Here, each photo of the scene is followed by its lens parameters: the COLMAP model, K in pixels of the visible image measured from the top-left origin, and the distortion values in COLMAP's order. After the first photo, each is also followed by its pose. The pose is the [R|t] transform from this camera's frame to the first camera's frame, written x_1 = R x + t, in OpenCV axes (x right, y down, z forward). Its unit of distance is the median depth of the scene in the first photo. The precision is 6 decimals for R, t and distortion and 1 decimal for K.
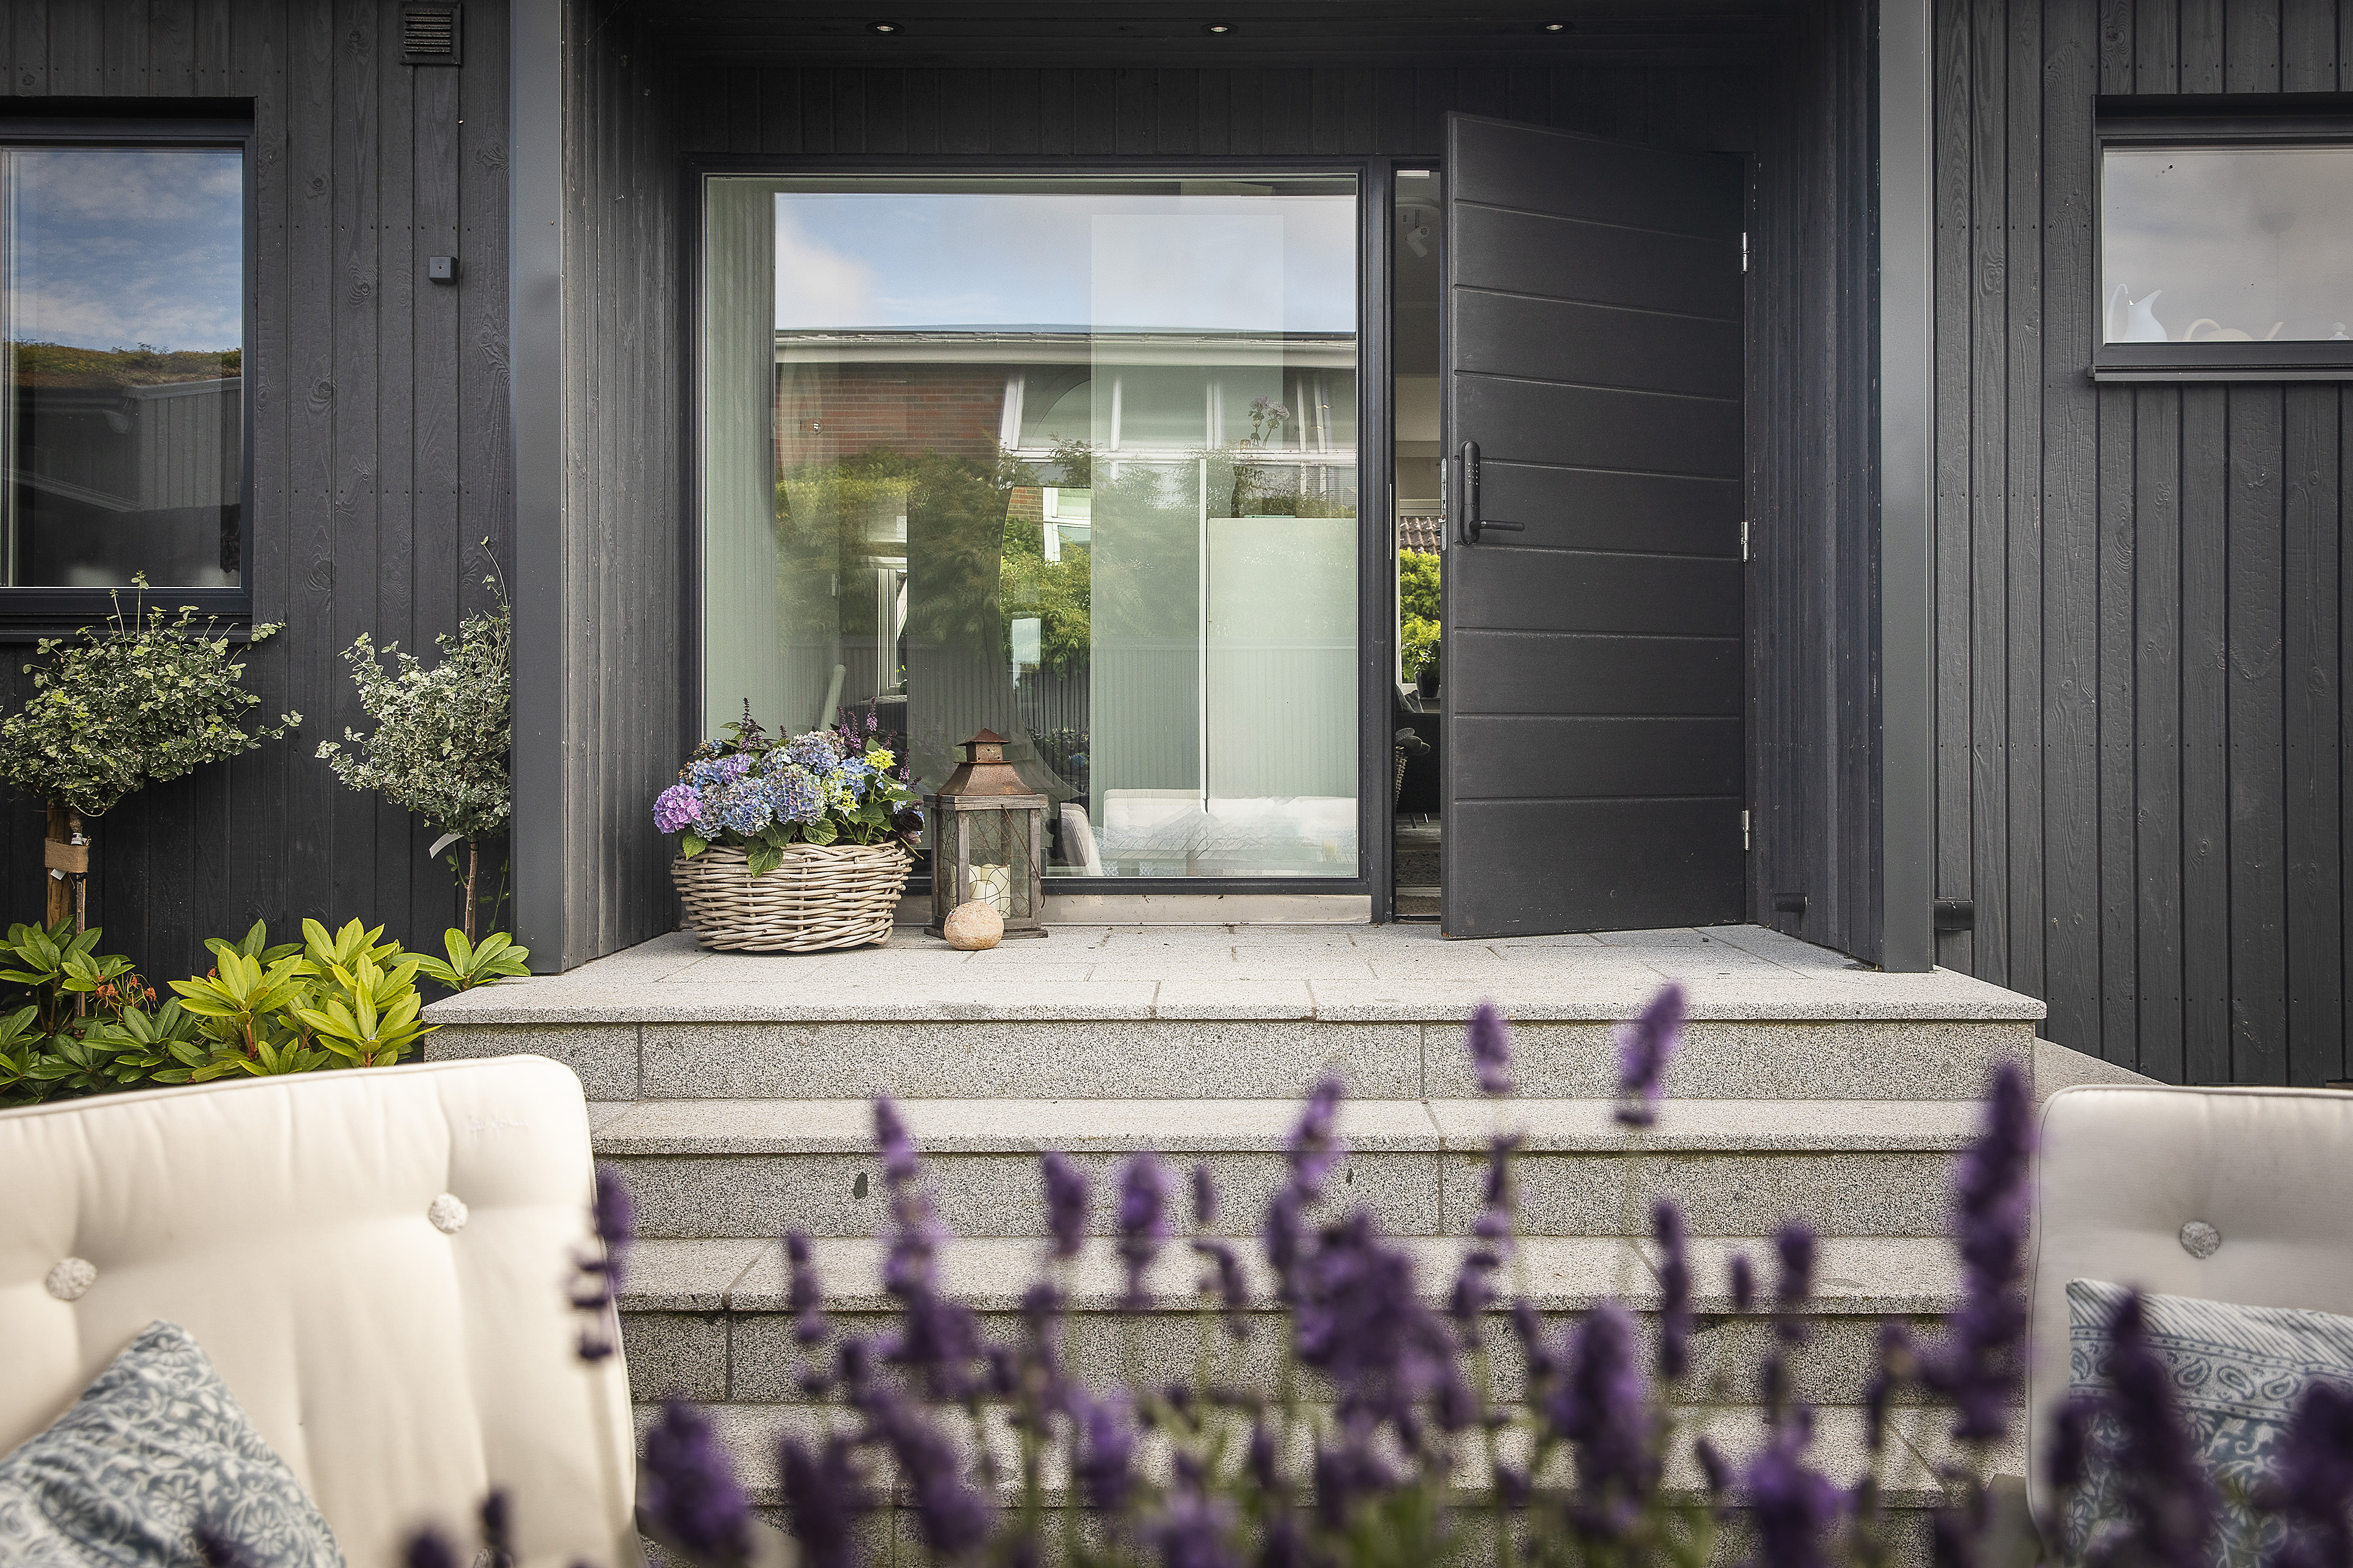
lens RADIAL K [[2065.4, 0, 1176.8], [0, 2065.4, 731.0], [0, 0, 1]] dist [0.006460, 0.001096]
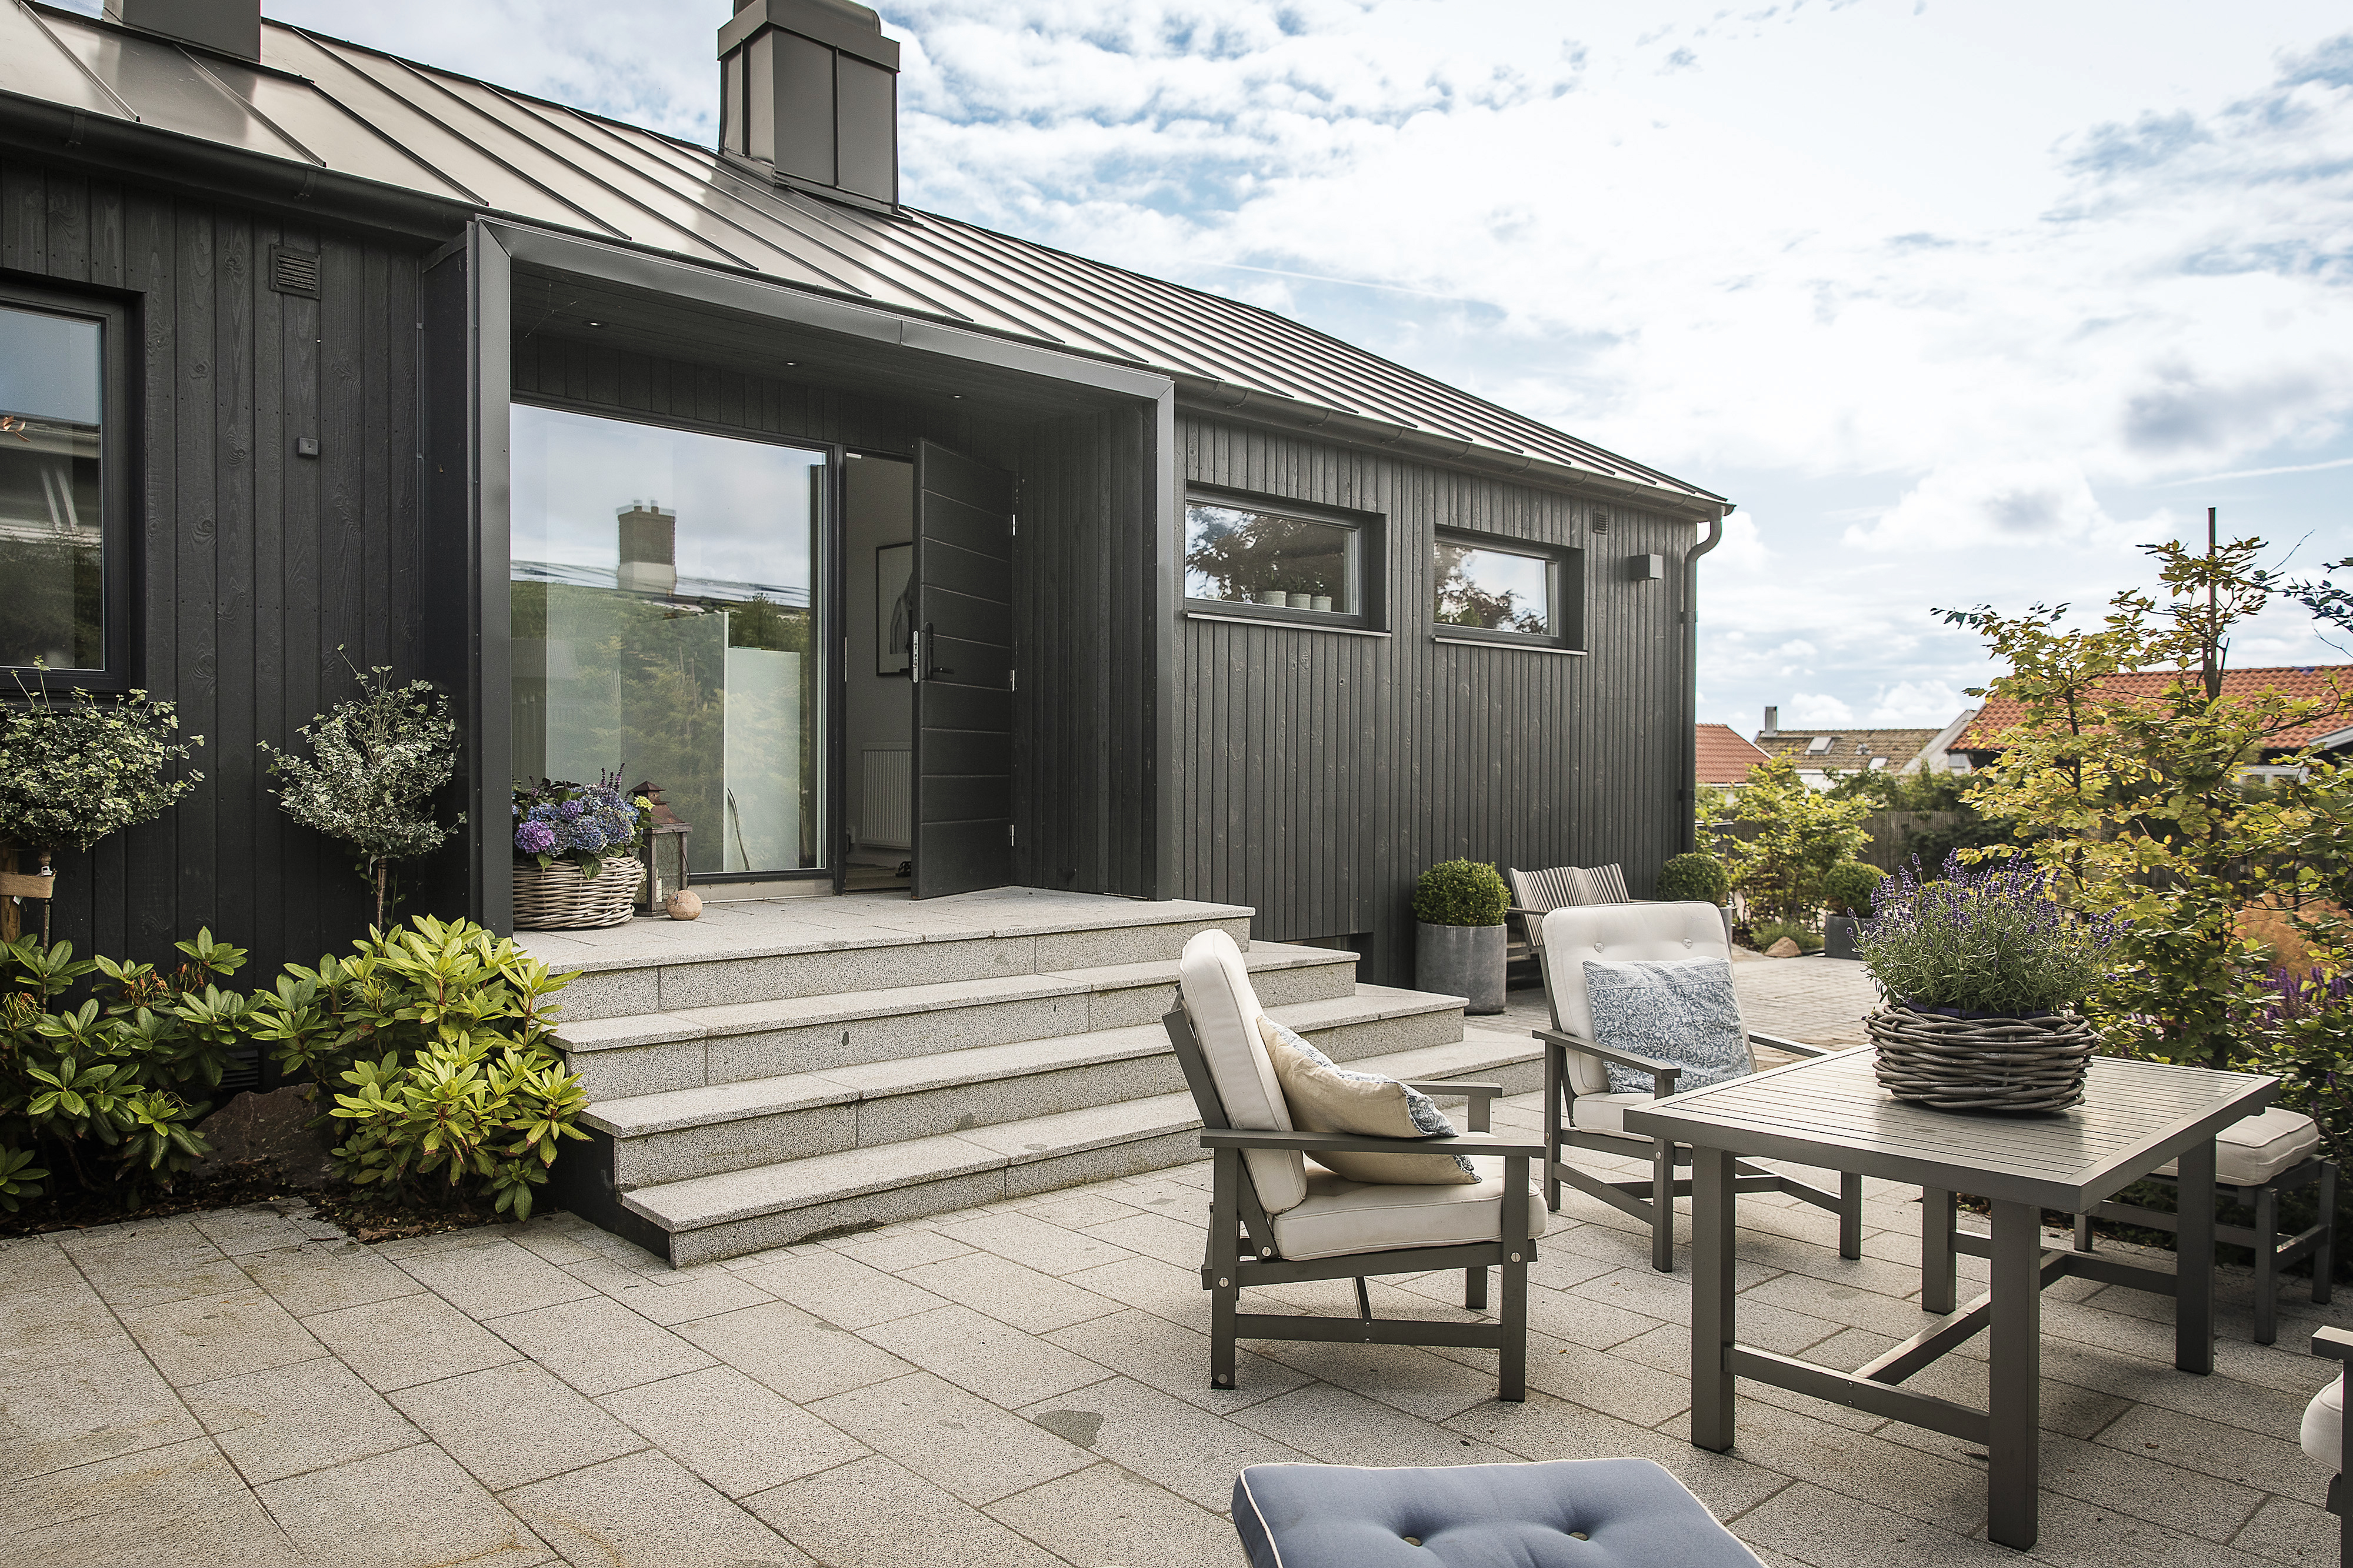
lens RADIAL K [[1593.0, 0, 1176.5], [0, 1593.0, 784.0], [0, 0, 1]] dist [0.005529, 0.000653]
pose [[0.732754, -0.000009, 0.680493, -0.654031], [-0.011837, 0.999849, 0.012759, -0.020576], [-0.680390, -0.017405, 0.732643, -0.172134]]
